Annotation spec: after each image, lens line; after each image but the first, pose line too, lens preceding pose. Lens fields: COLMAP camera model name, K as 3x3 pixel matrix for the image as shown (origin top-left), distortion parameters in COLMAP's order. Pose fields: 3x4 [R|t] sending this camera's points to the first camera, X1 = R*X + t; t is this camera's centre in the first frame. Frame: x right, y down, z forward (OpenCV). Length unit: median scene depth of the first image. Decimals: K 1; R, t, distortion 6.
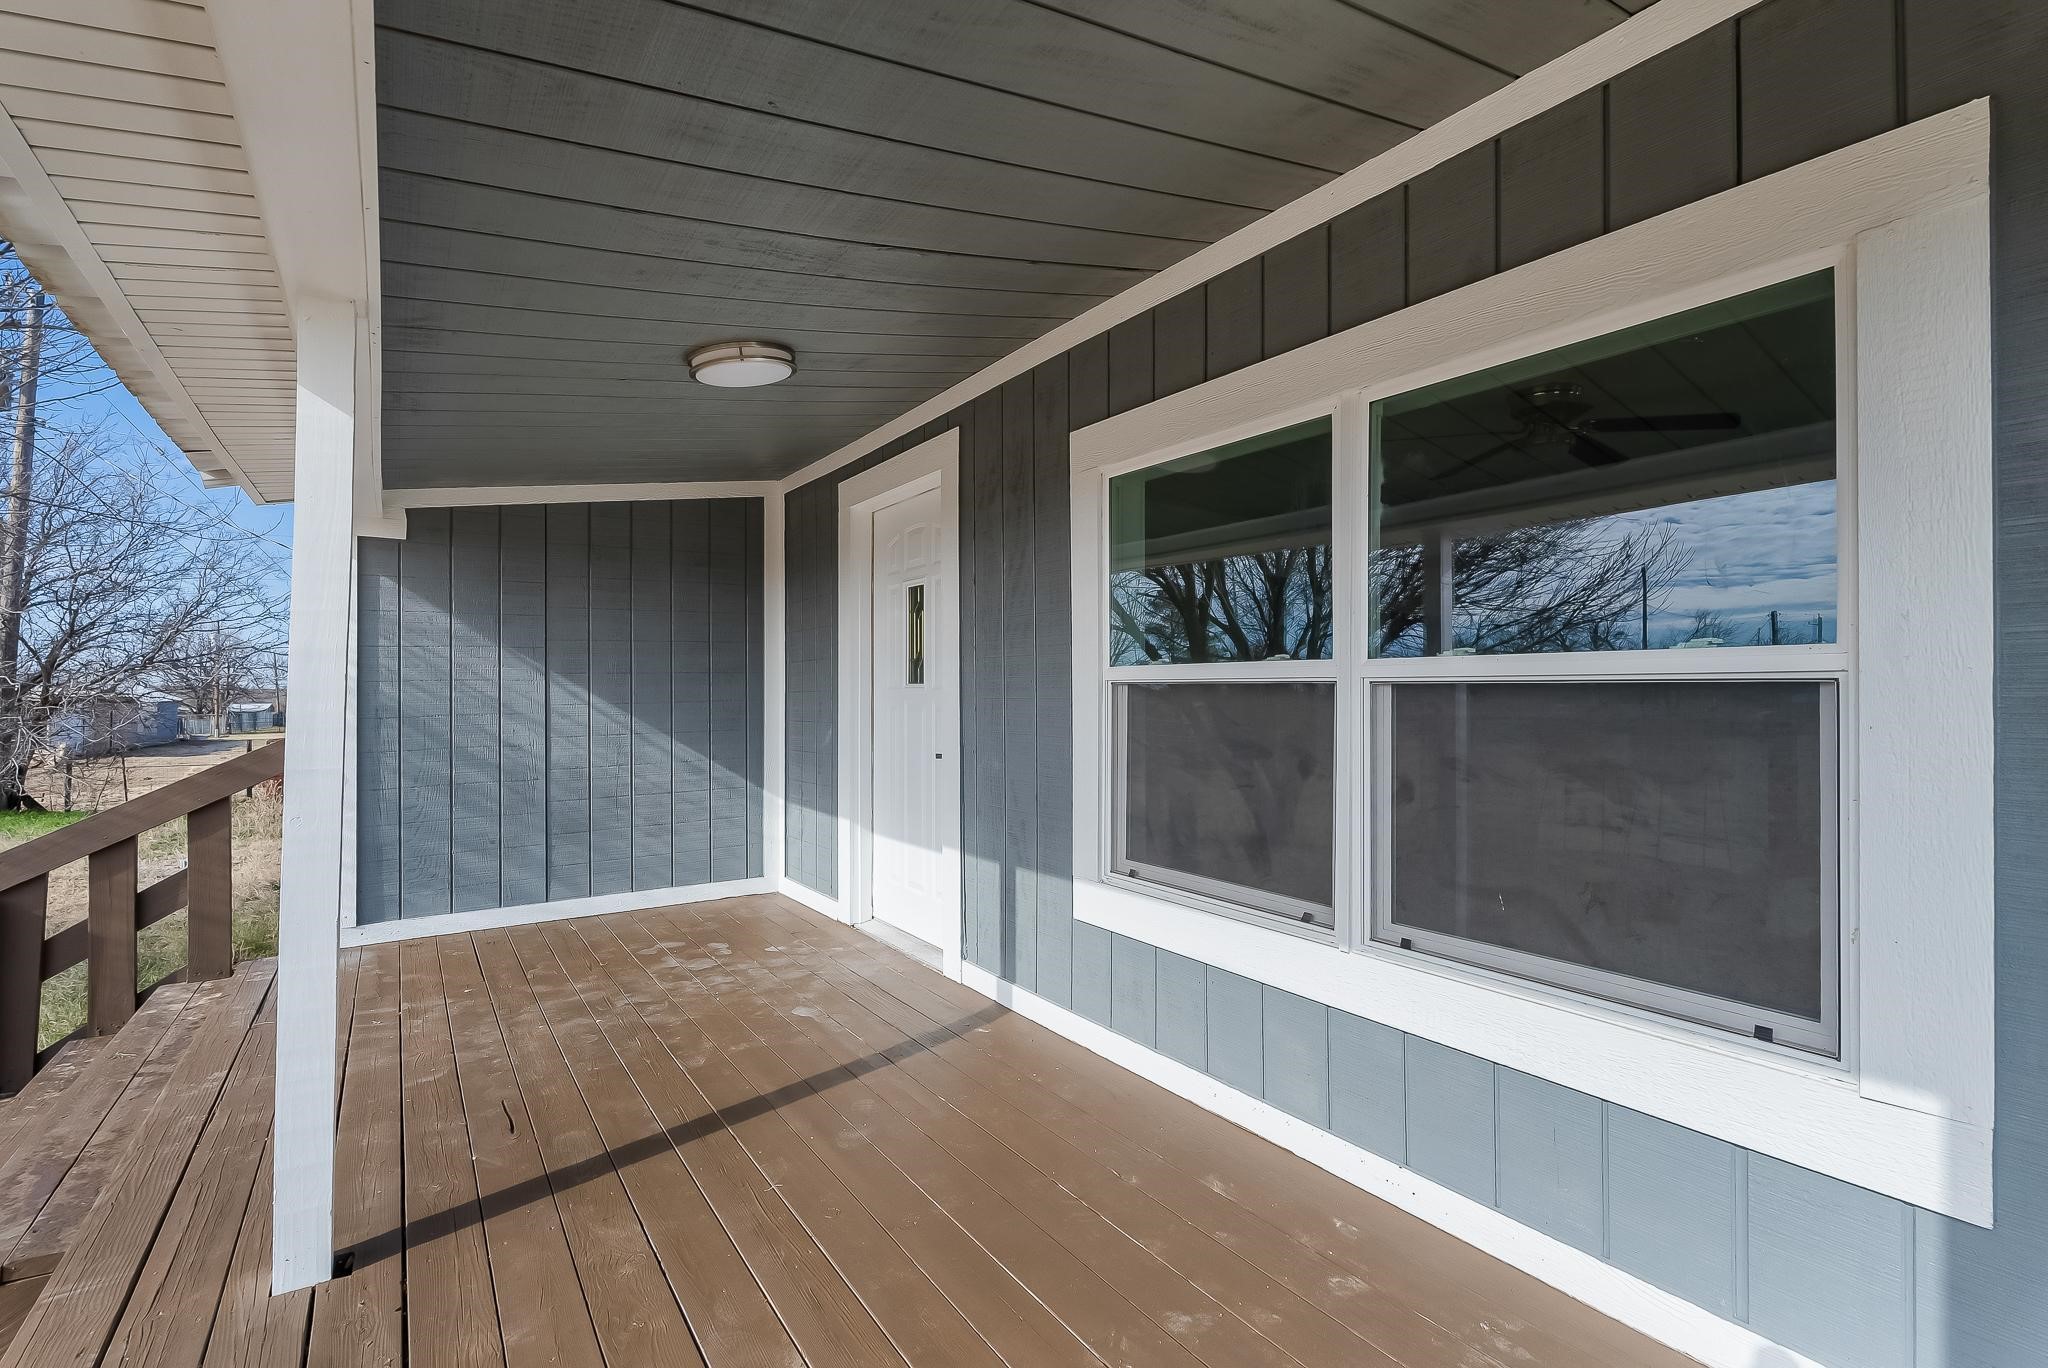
lens RADIAL K [[912.5, 0, 1018.0], [0, 912.5, 687.6], [0, 0, 1]] dist [-0.004599, 0.000378]
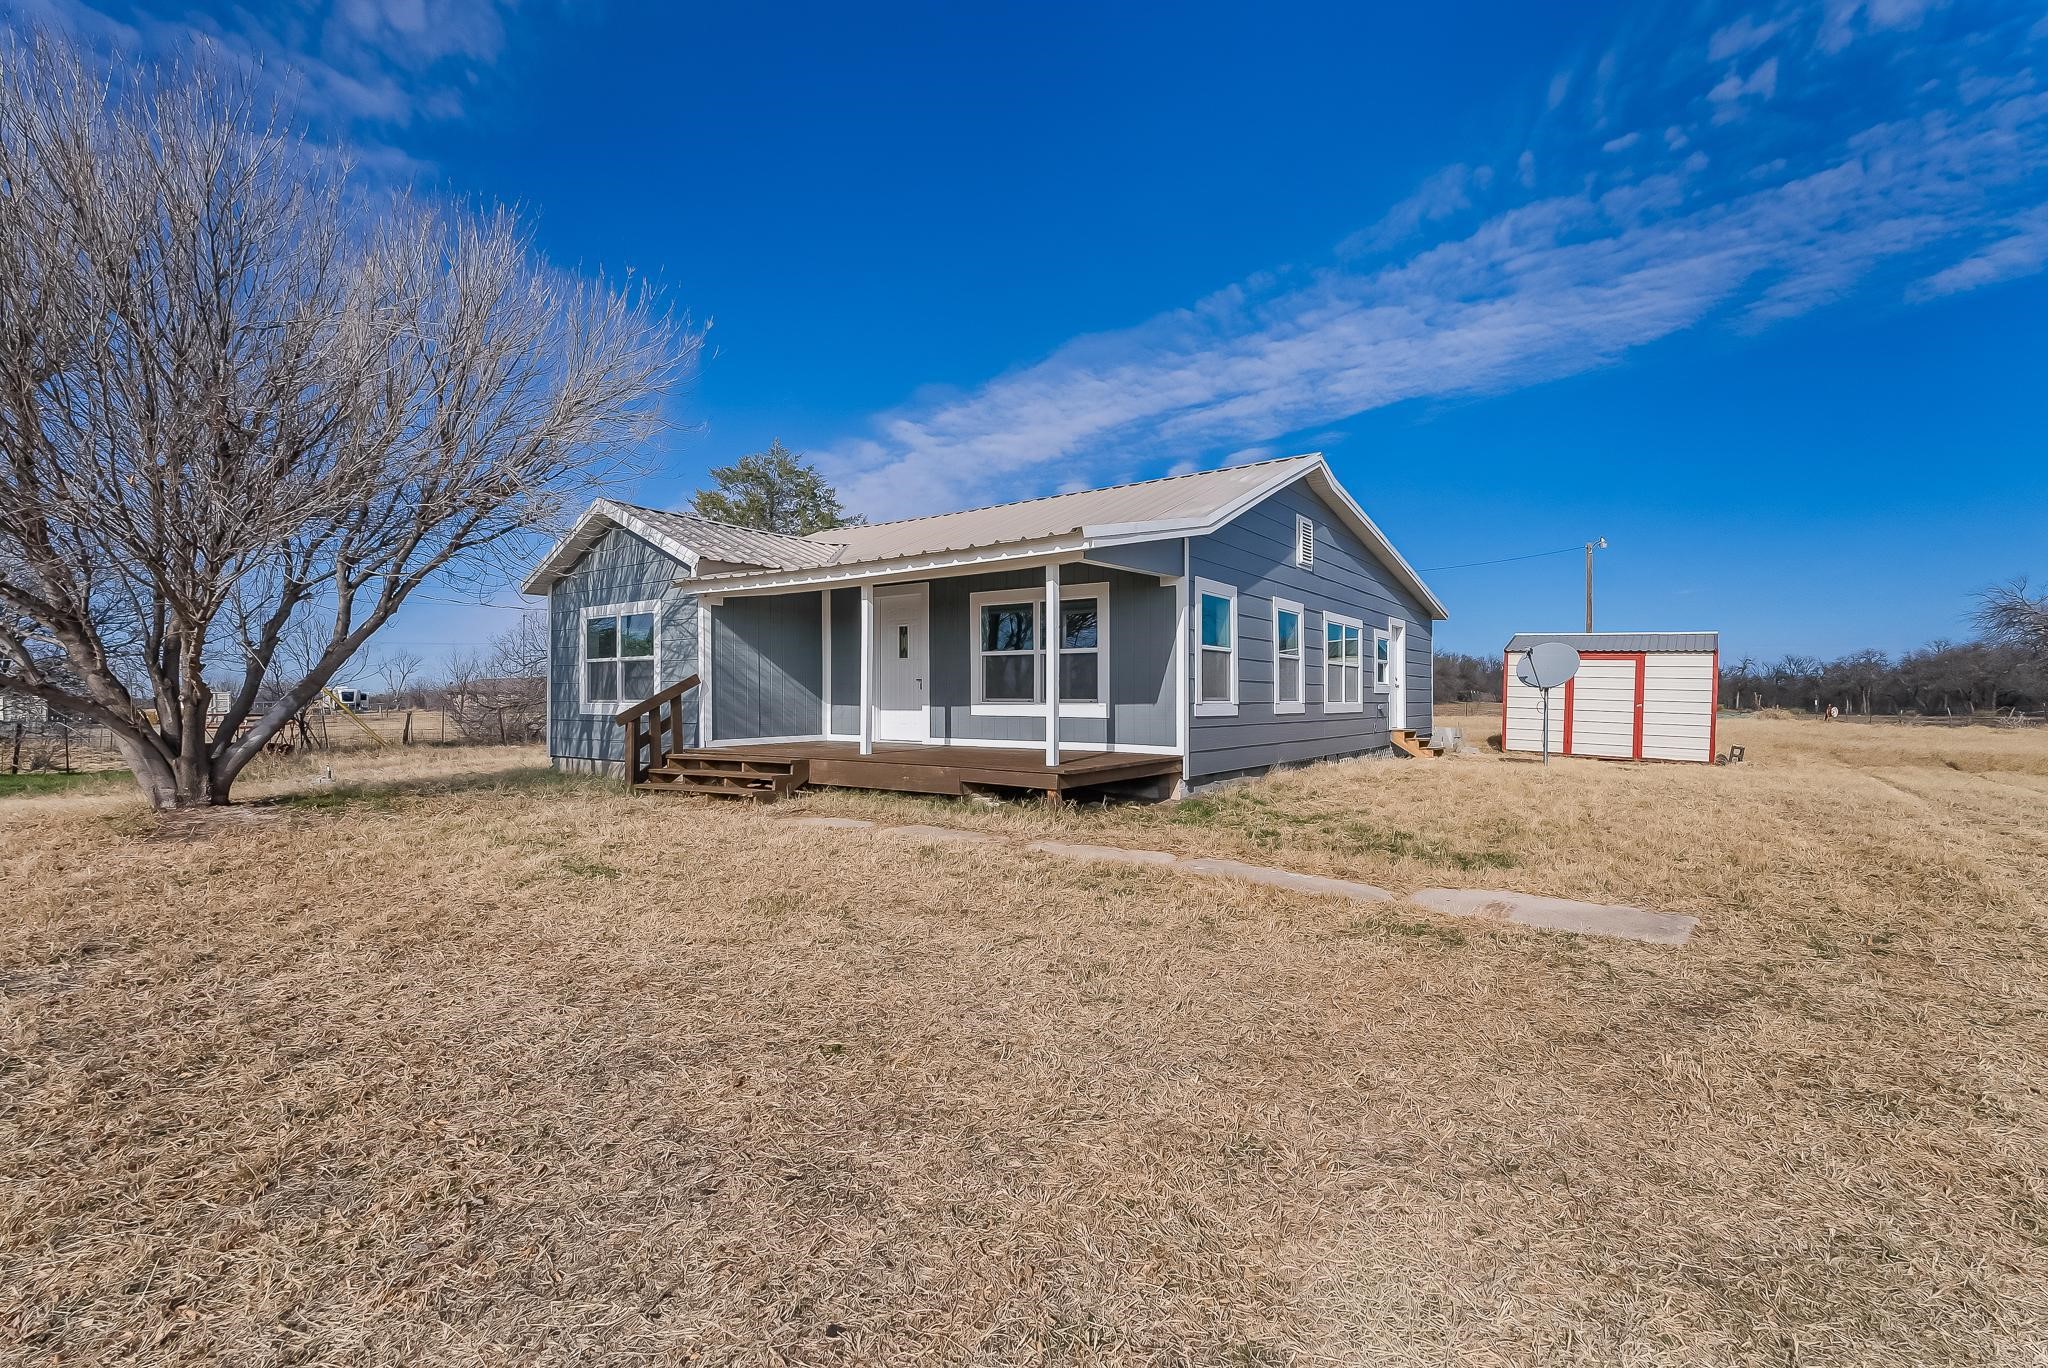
lens RADIAL K [[912.5, 0, 1037.9], [0, 912.5, 679.2], [0, 0, 1]] dist [-0.004599, 0.000378]
pose [[0.944244, 0.003798, 0.329225, -0.812131], [0.000823, 0.999903, -0.013895, 0.127394], [-0.329246, 0.013391, 0.944149, -2.377461]]
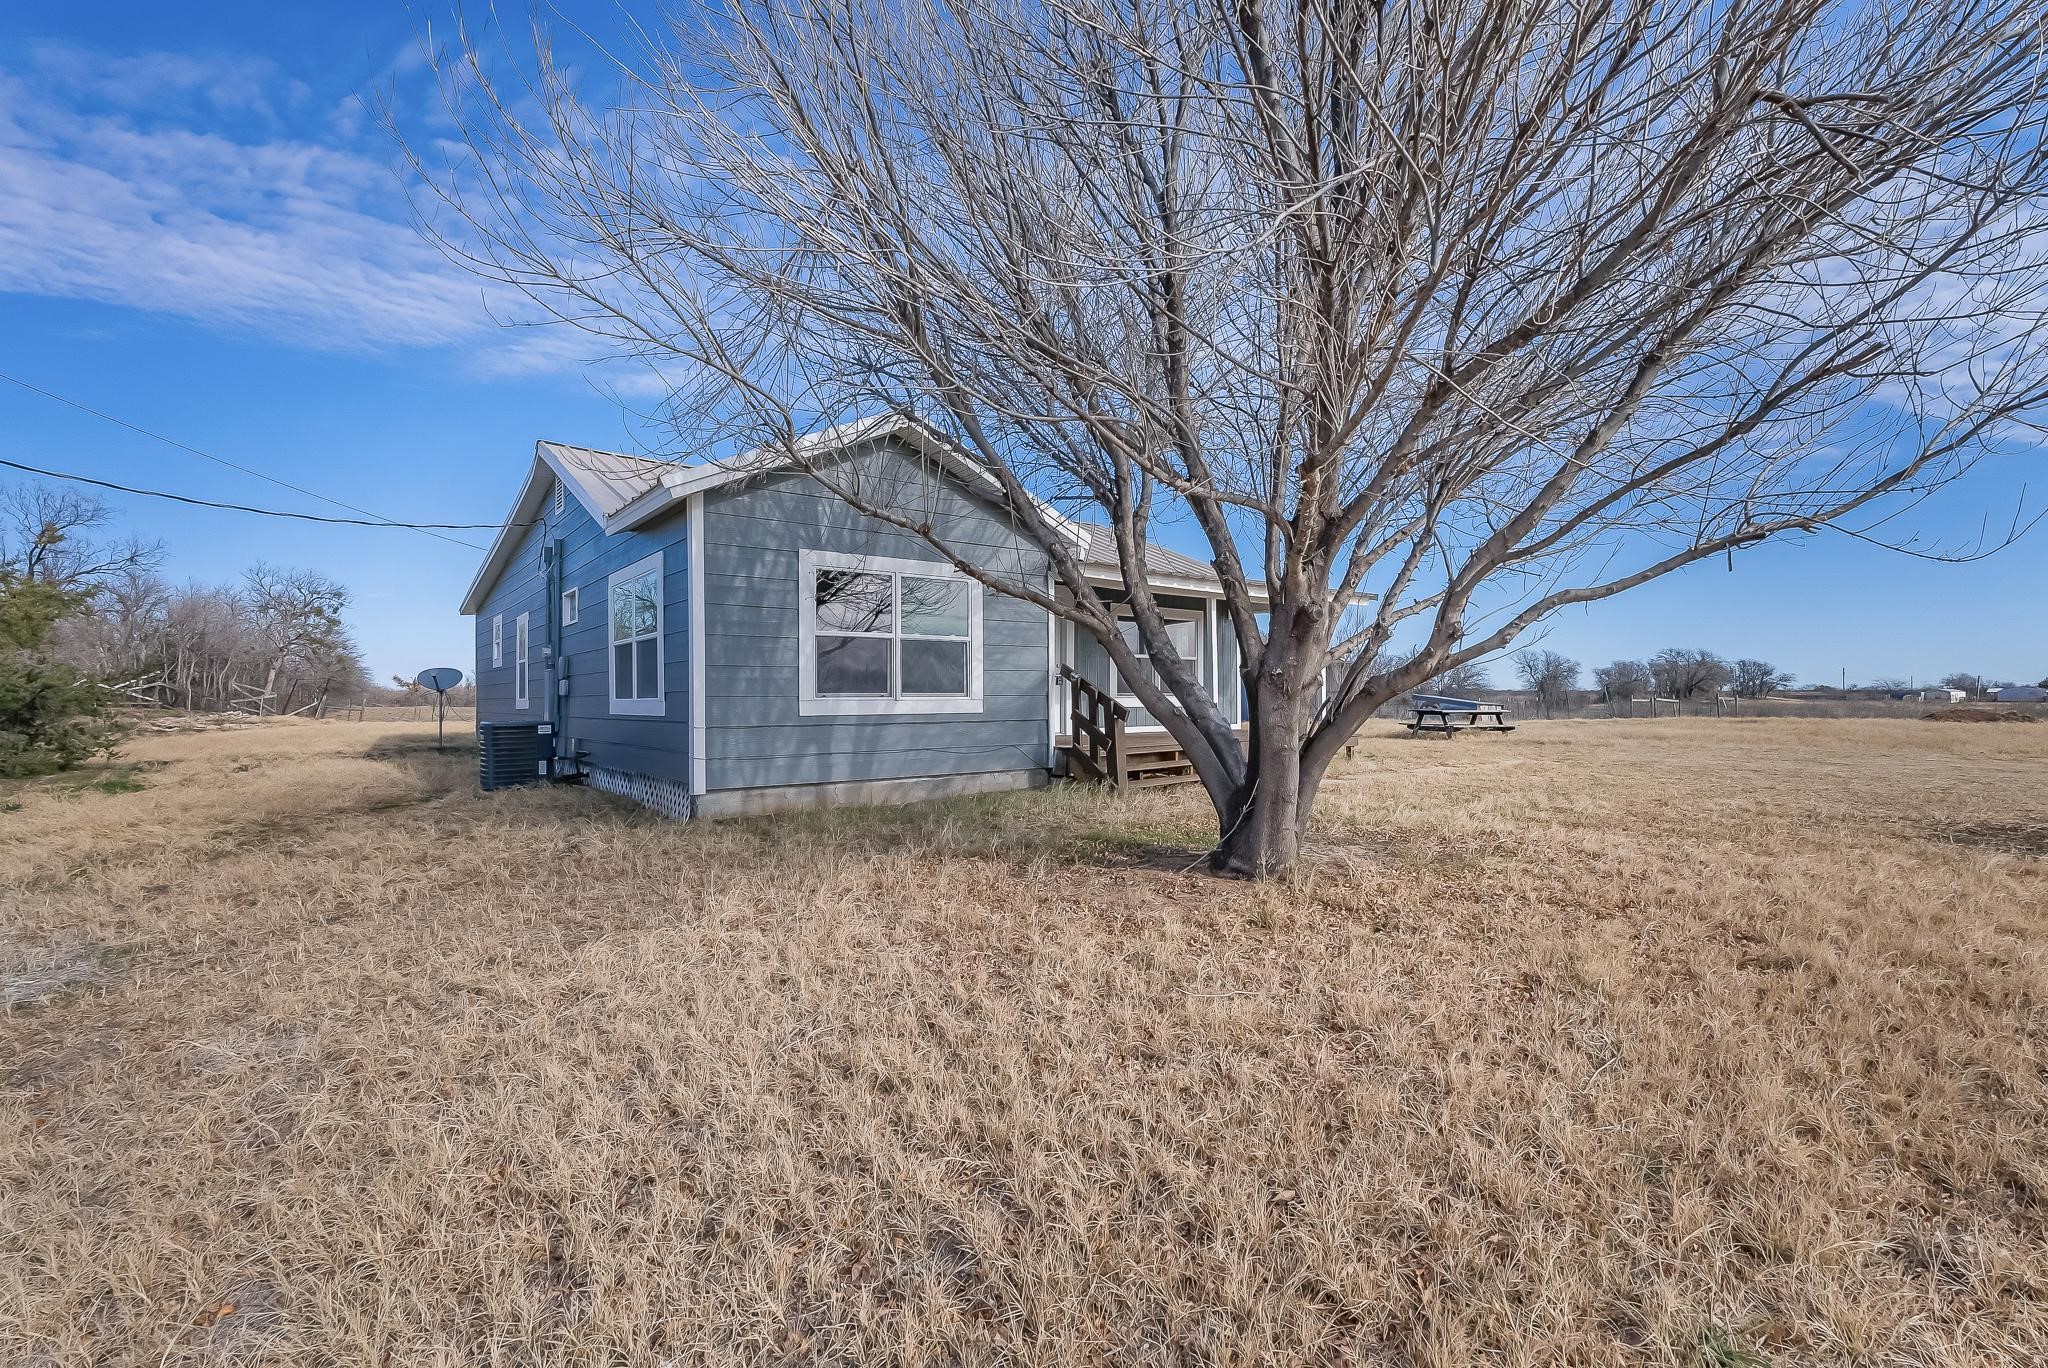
lens RADIAL K [[912.5, 0, 1012.4], [0, 912.5, 696.0], [0, 0, 1]] dist [-0.004599, 0.000378]
pose [[-0.030889, -0.005073, 0.999510, -3.813165], [-0.004293, 0.999979, 0.004943, 0.150902], [-0.999514, -0.004138, -0.030910, 1.363340]]
